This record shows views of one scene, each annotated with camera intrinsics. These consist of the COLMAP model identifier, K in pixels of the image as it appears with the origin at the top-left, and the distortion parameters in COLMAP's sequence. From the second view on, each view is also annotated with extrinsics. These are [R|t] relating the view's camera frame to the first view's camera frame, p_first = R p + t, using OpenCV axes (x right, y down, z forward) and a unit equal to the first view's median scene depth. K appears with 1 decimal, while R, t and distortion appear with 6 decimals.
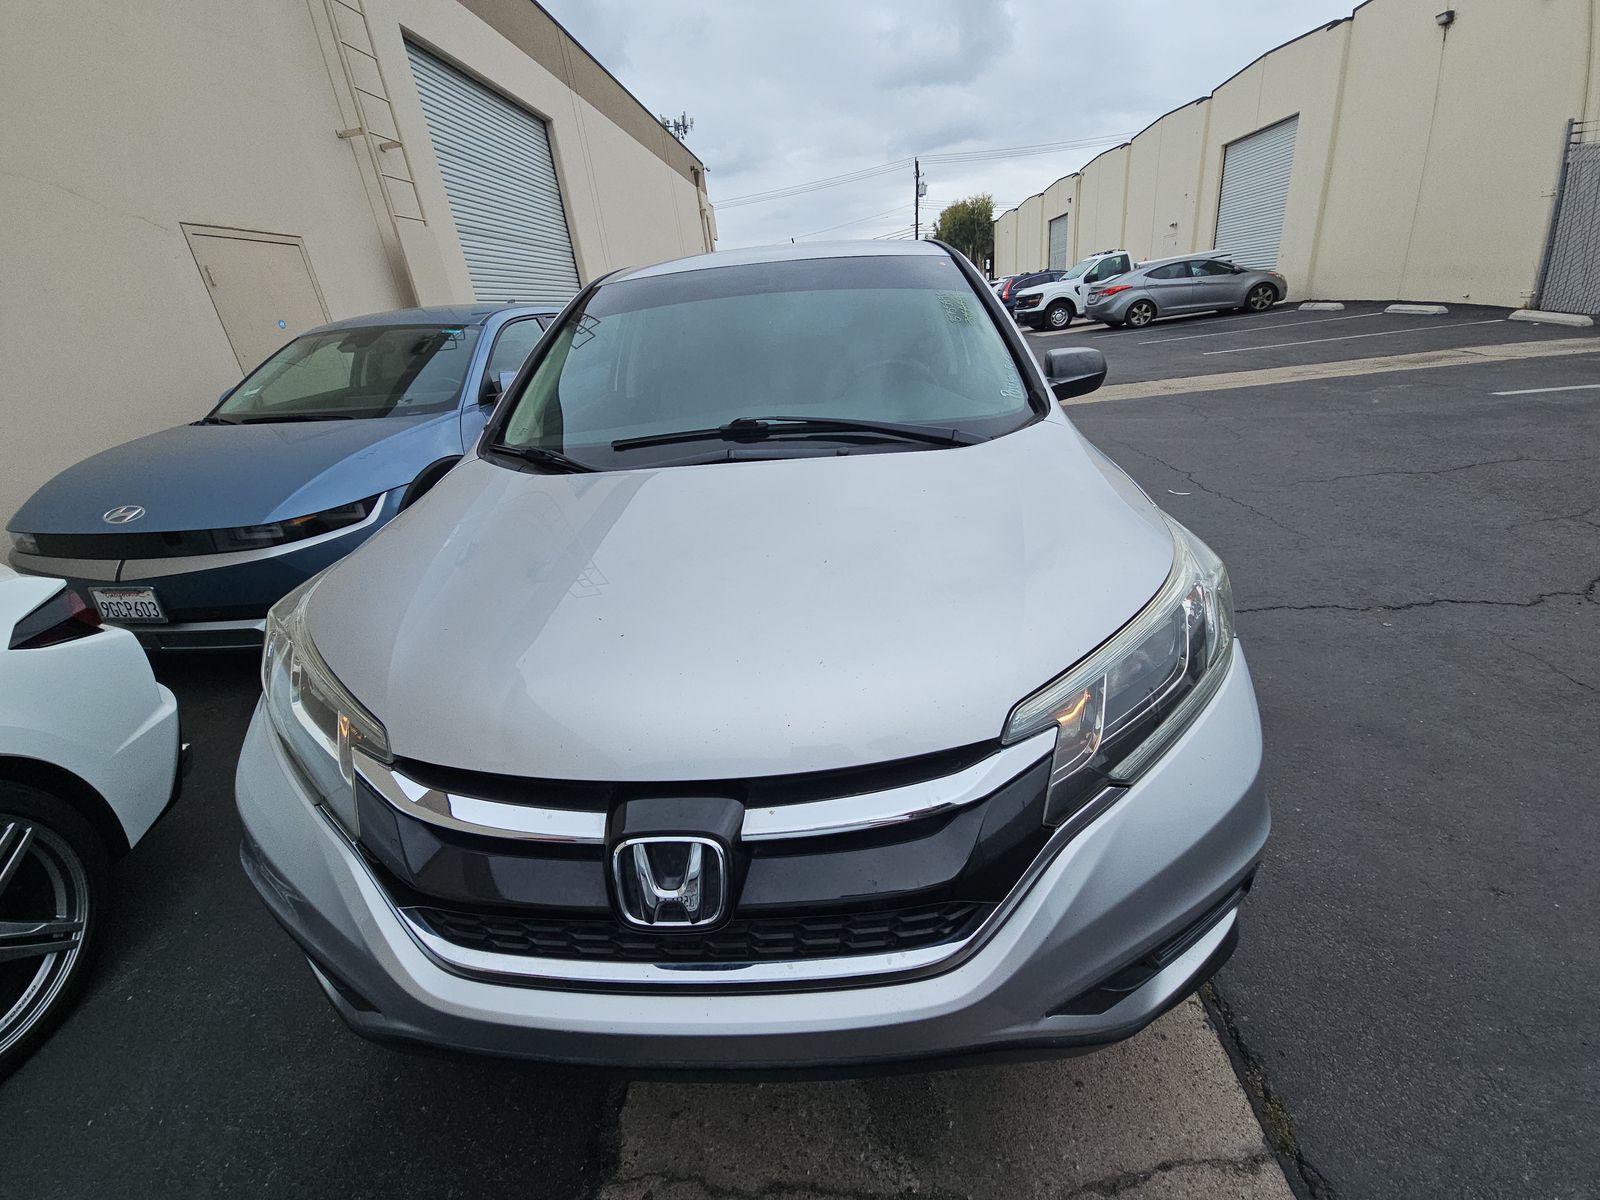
lens RADIAL K [[646.4, 0, 800.0], [0, 646.4, 600.0], [0, 0, 1]] dist [0.030767, -0.021433]
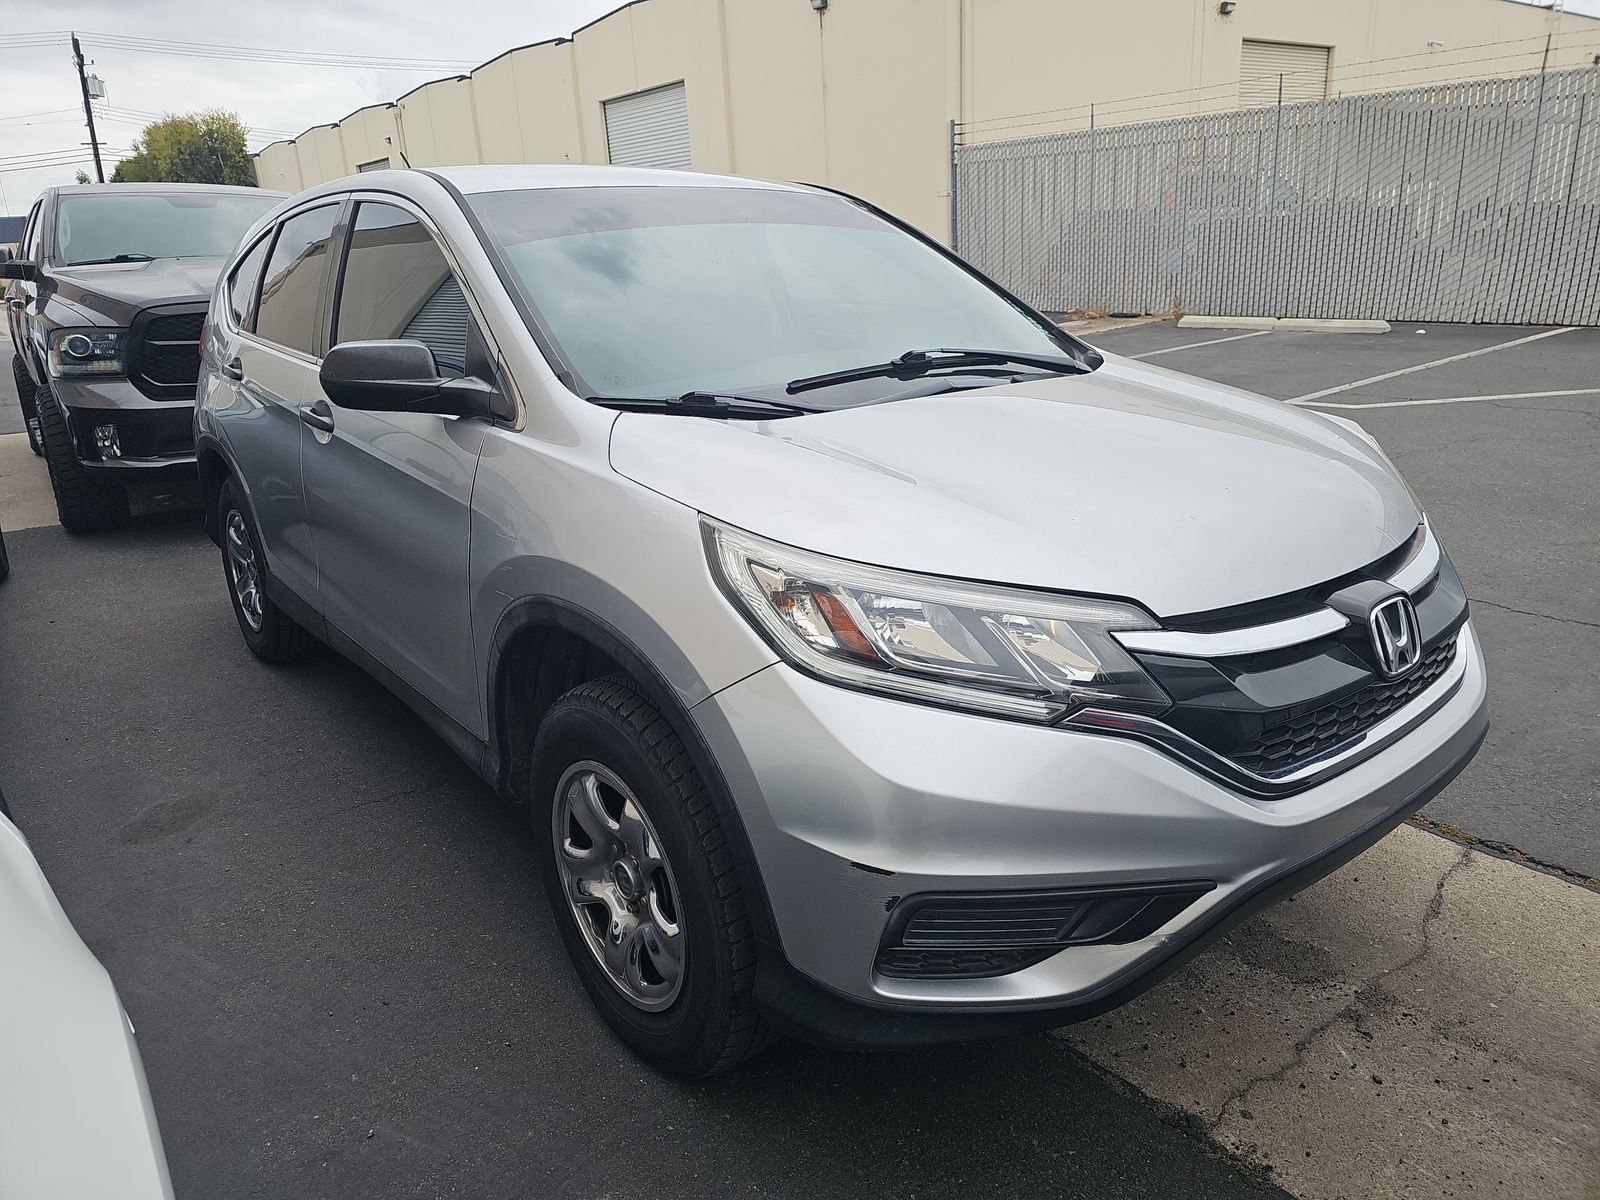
lens RADIAL K [[1078.8, 0, 811.5], [0, 1078.8, 595.0], [0, 0, 1]] dist [0.047839, -0.051381]
pose [[0.727230, -0.148349, 0.670171, -0.349892], [0.251156, 0.966167, -0.058670, 0.027206], [-0.638794, 0.210984, 0.739884, 0.016813]]
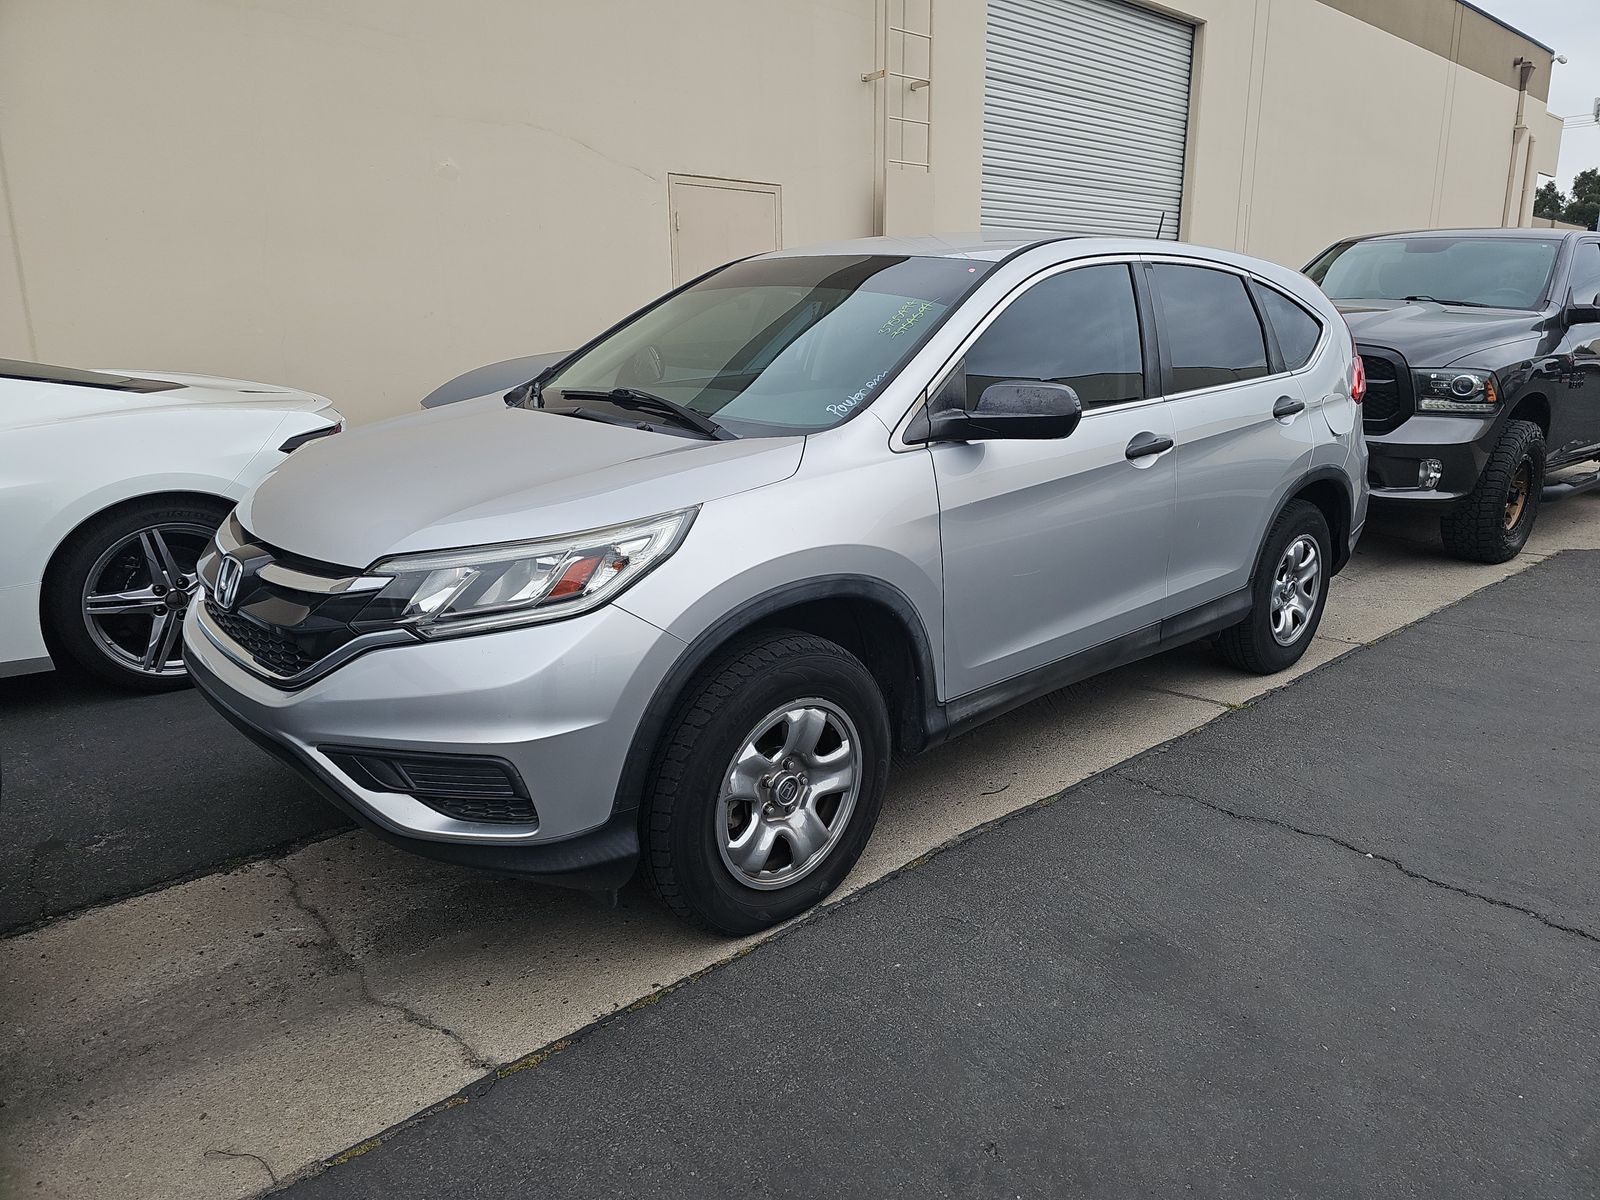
lens RADIAL K [[1078.8, 0, 811.5], [0, 1078.8, 595.0], [0, 0, 1]] dist [0.047839, -0.051381]
pose [[0.712773, 0.268885, -0.647808, 0.424839], [-0.346550, 0.937997, 0.008030, -0.019256], [0.609801, 0.218774, 0.761761, -0.049647]]
